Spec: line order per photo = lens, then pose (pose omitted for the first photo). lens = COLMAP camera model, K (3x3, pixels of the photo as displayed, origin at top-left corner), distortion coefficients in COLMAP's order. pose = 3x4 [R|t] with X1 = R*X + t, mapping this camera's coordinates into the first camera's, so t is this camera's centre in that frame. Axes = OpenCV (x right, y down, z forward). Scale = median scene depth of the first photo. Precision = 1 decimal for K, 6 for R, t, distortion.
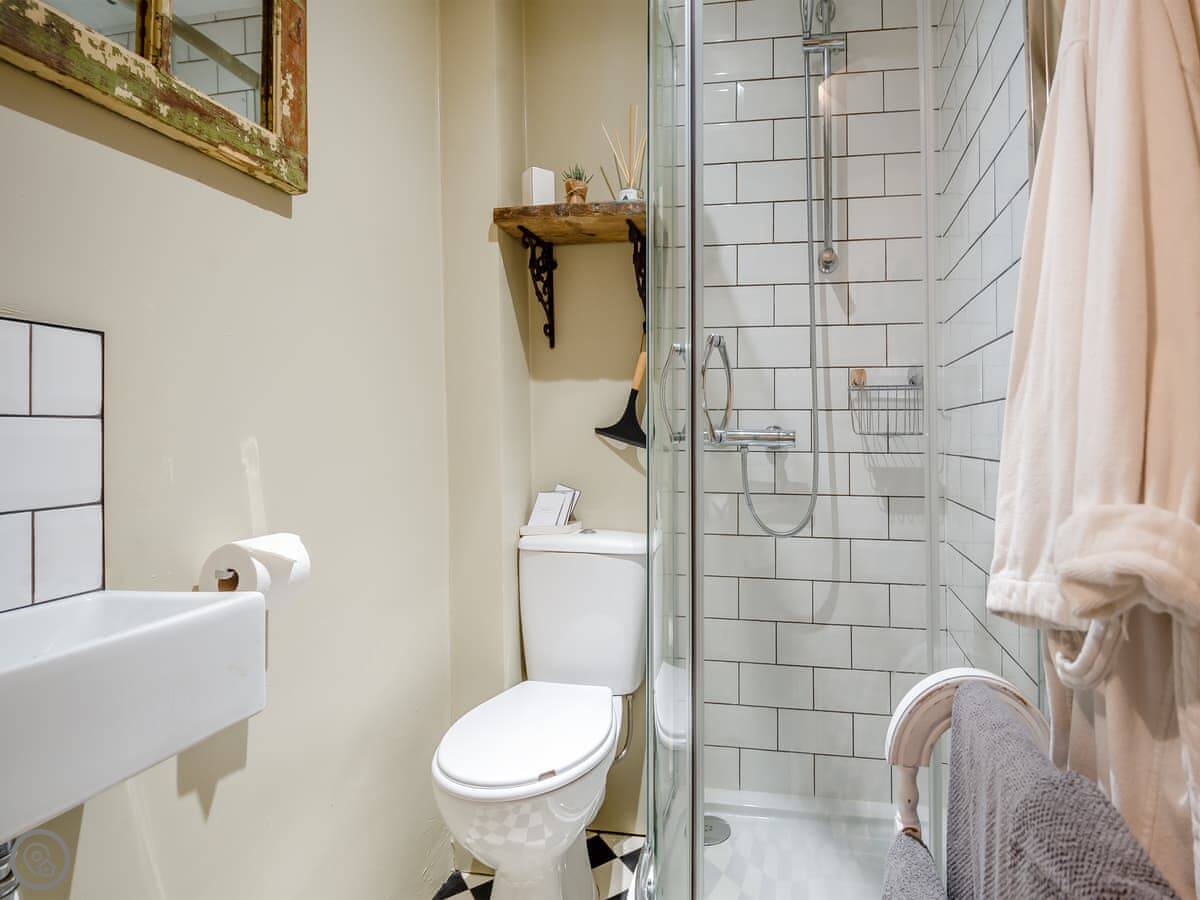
lens RADIAL K [[843.9, 0, 600.1], [0, 843.9, 388.2], [0, 0, 1]] dist [0.037741, -0.073146]
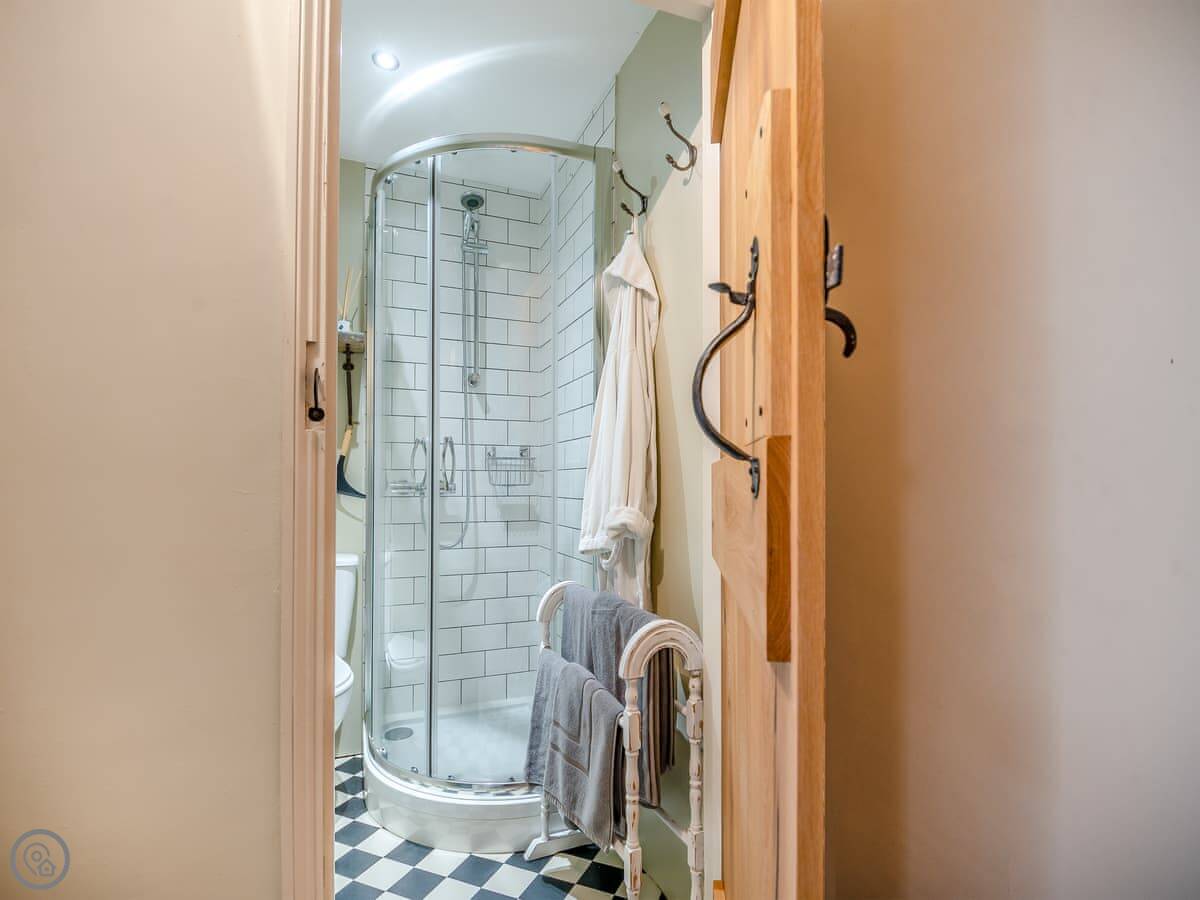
lens RADIAL K [[596.0, 0, 599.3], [0, 596.0, 466.0], [0, 0, 1]] dist [0.023224, -0.020857]
pose [[0.873441, 0.007621, 0.486870, -0.090079], [-0.018996, 0.999650, 0.018430, -0.010449], [-0.486559, -0.025346, 0.873280, -0.148428]]
